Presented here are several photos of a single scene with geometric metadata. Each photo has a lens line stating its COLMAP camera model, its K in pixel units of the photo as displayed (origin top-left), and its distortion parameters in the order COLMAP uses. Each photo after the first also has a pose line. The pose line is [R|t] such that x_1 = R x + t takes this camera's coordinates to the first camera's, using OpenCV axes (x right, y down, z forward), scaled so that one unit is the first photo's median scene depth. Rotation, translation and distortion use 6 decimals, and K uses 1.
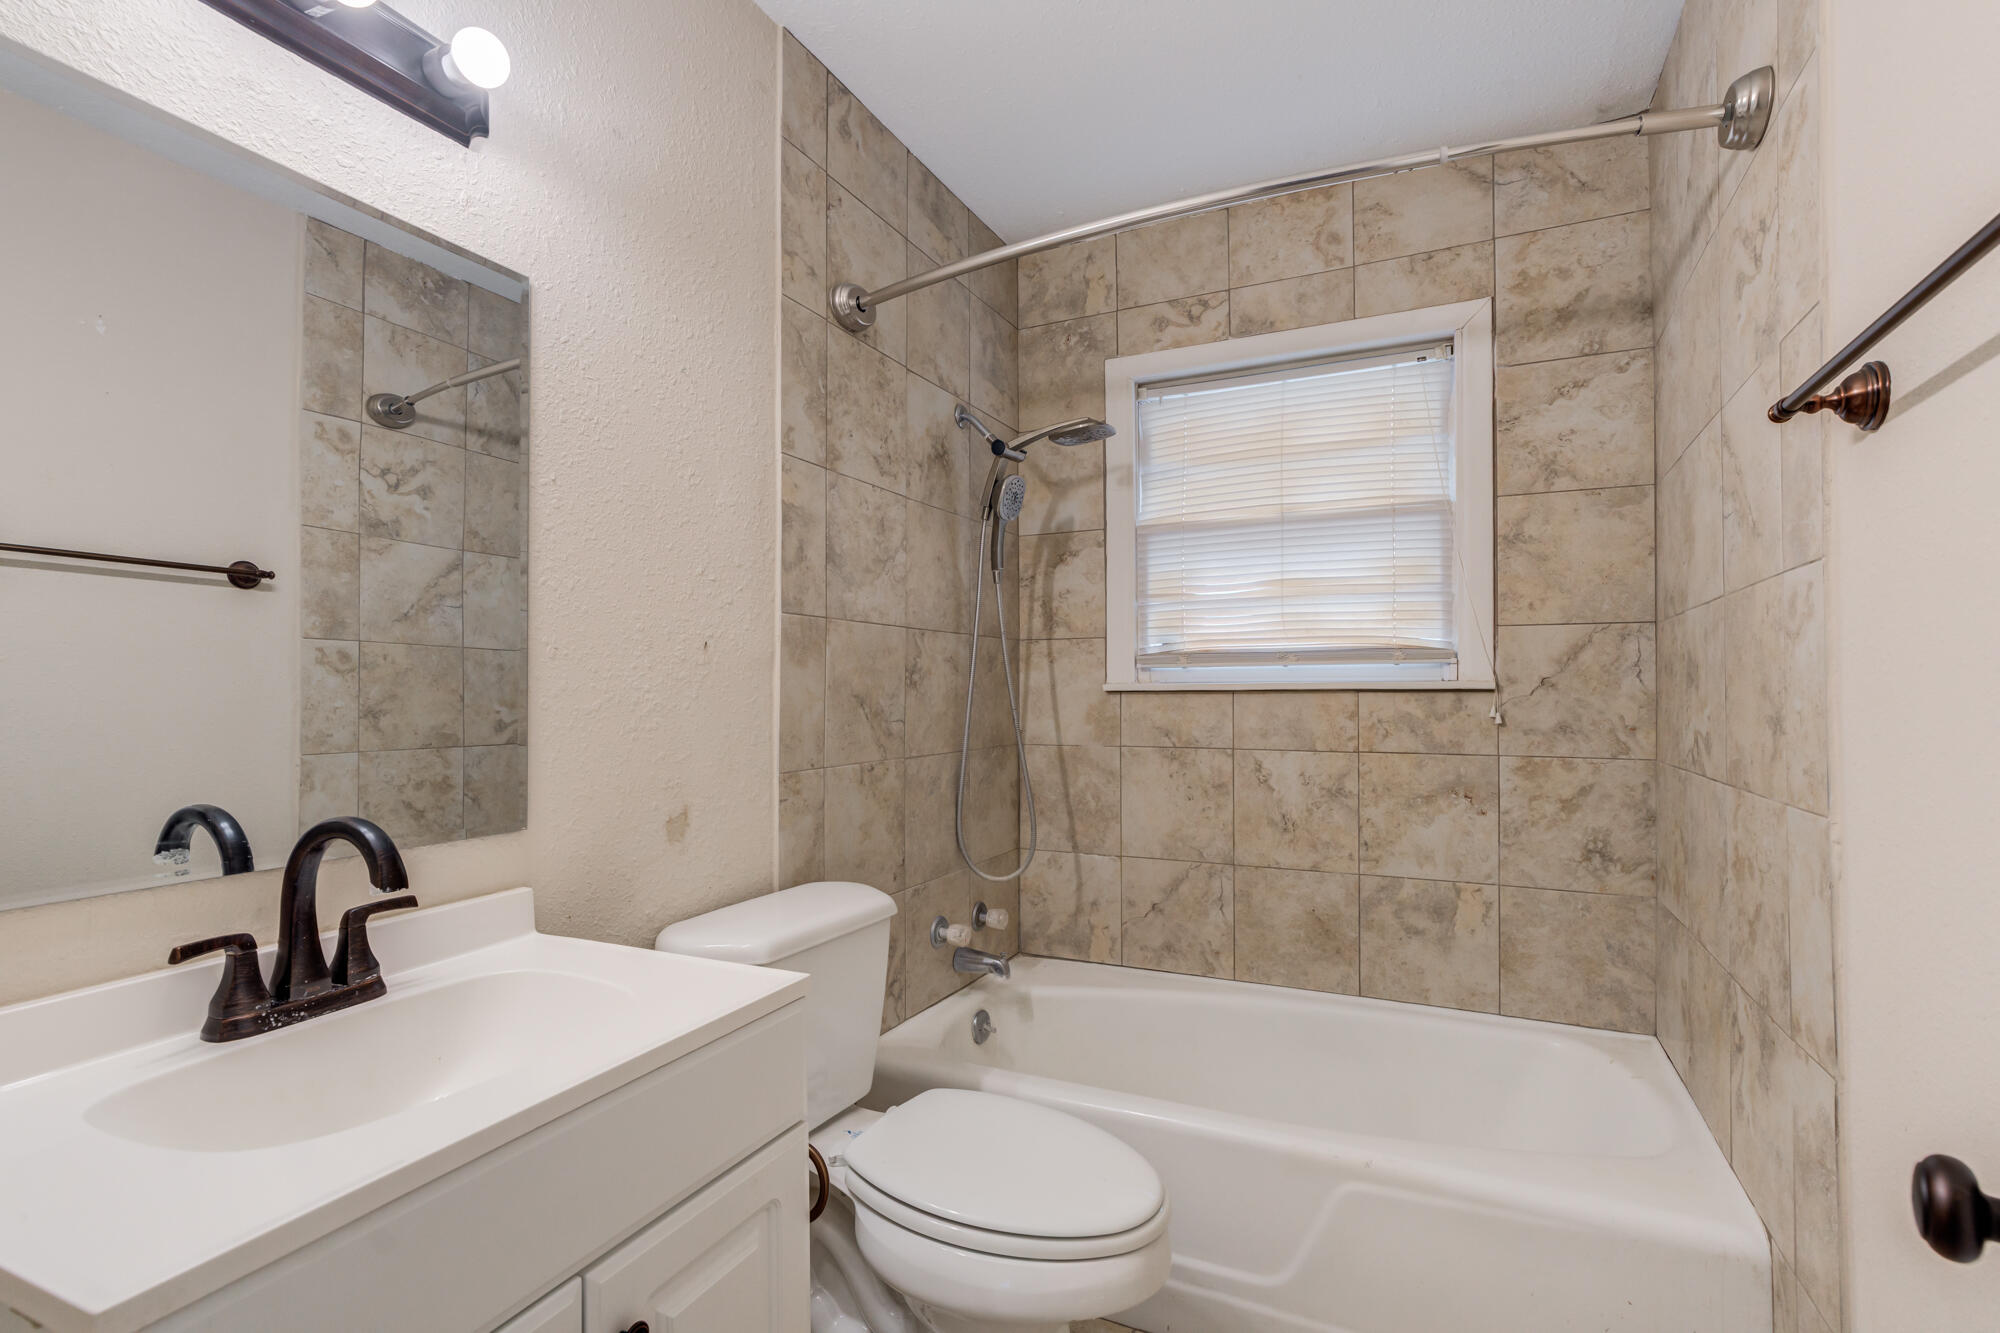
lens RADIAL K [[922.3, 0, 988.3], [0, 922.3, 693.3], [0, 0, 1]] dist [-0.024160, 0.017916]
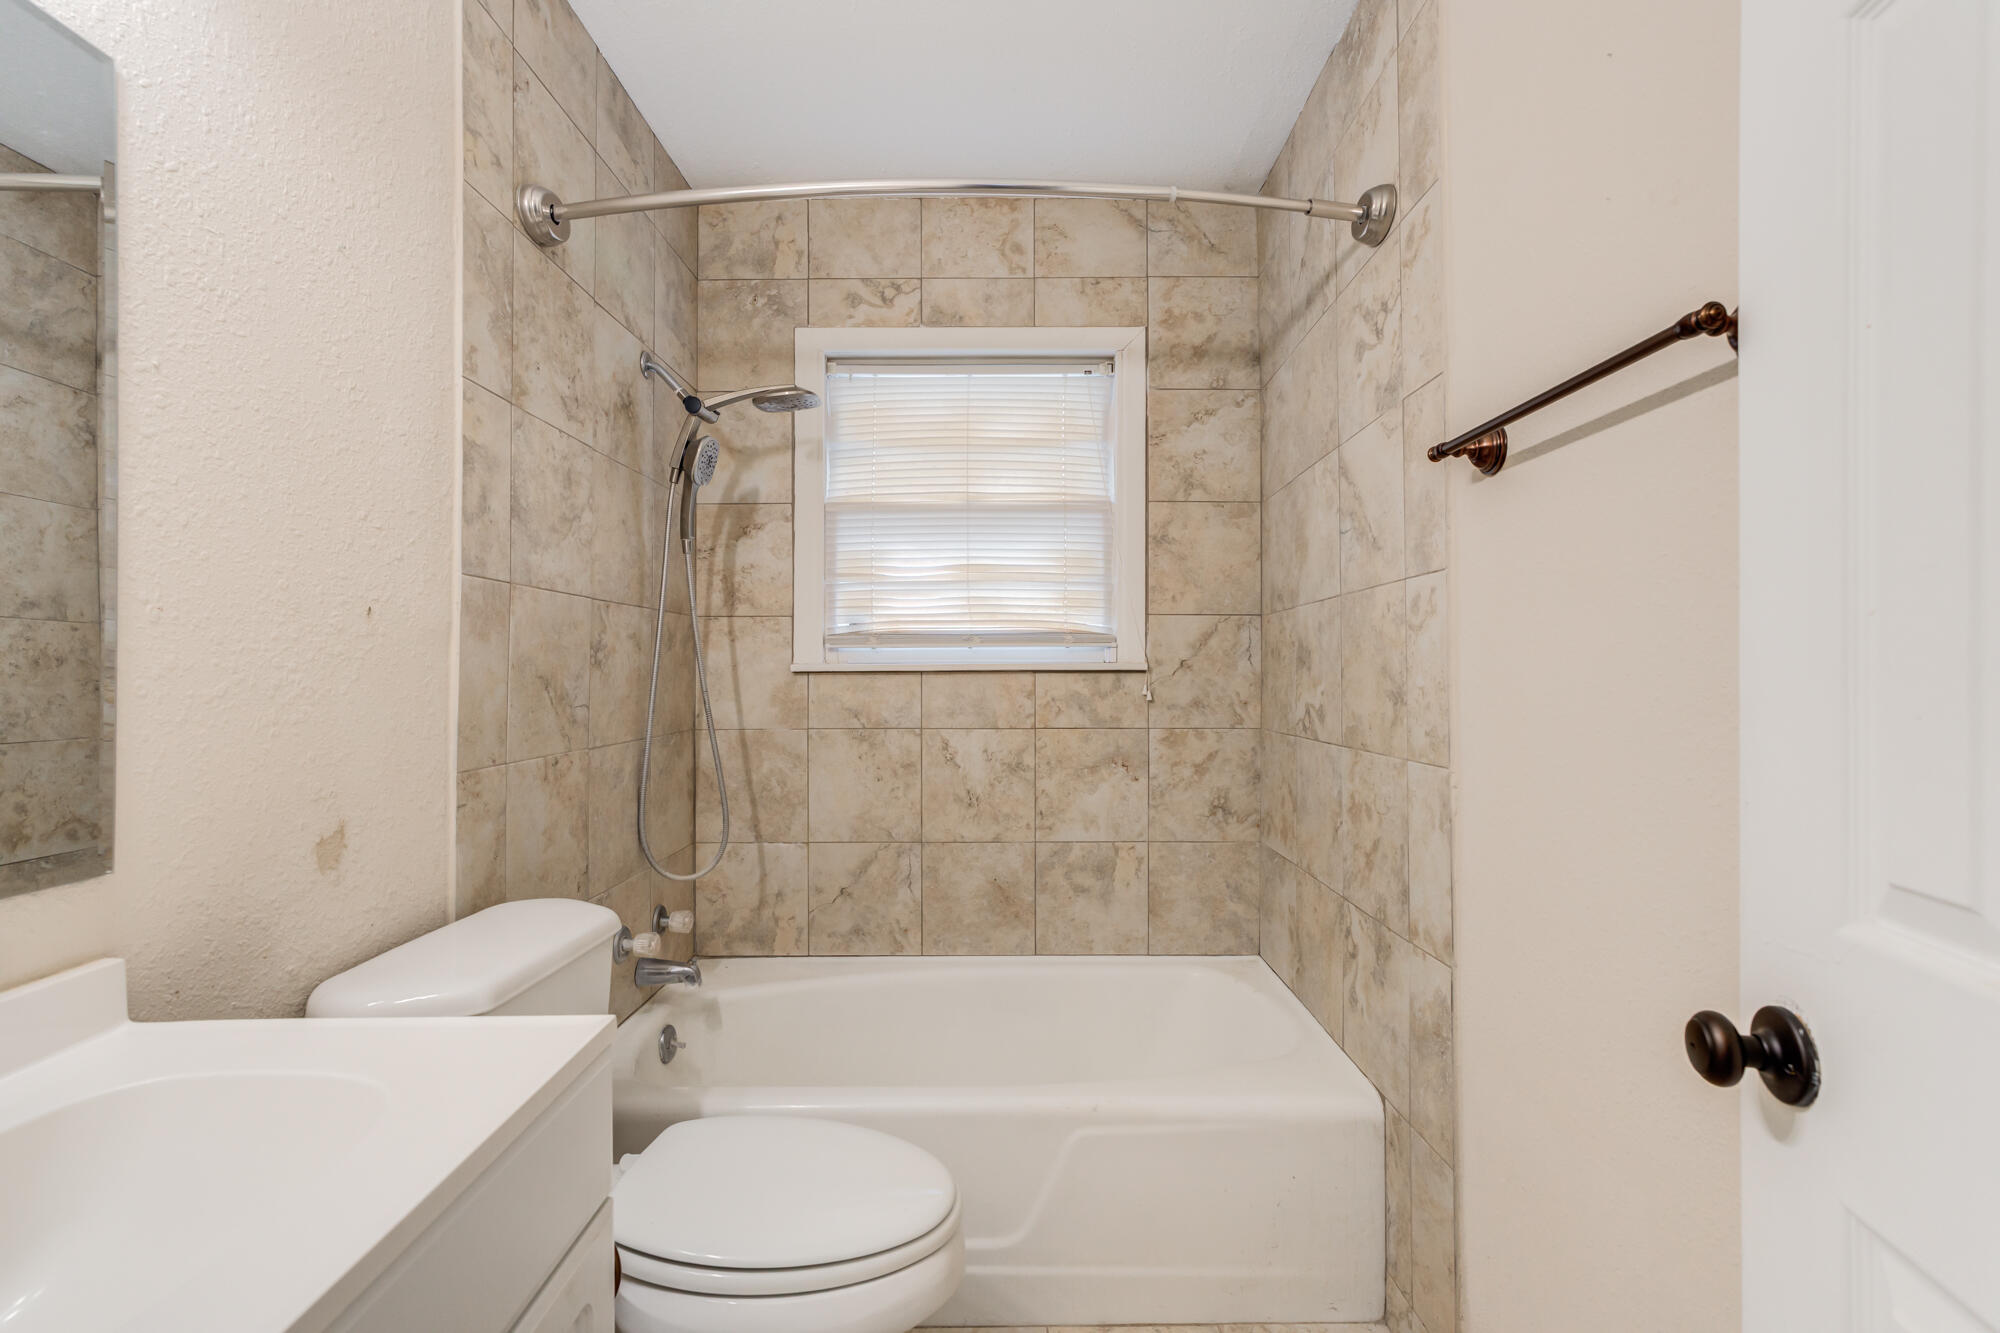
lens RADIAL K [[917.5, 0, 973.4], [0, 917.5, 671.0], [0, 0, 1]] dist [-0.026020, 0.026333]
pose [[0.899757, 0.000944, 0.436390, -0.139663], [0.000975, 0.999991, -0.004174, 0.001103], [-0.436390, 0.004181, 0.899748, 0.067799]]
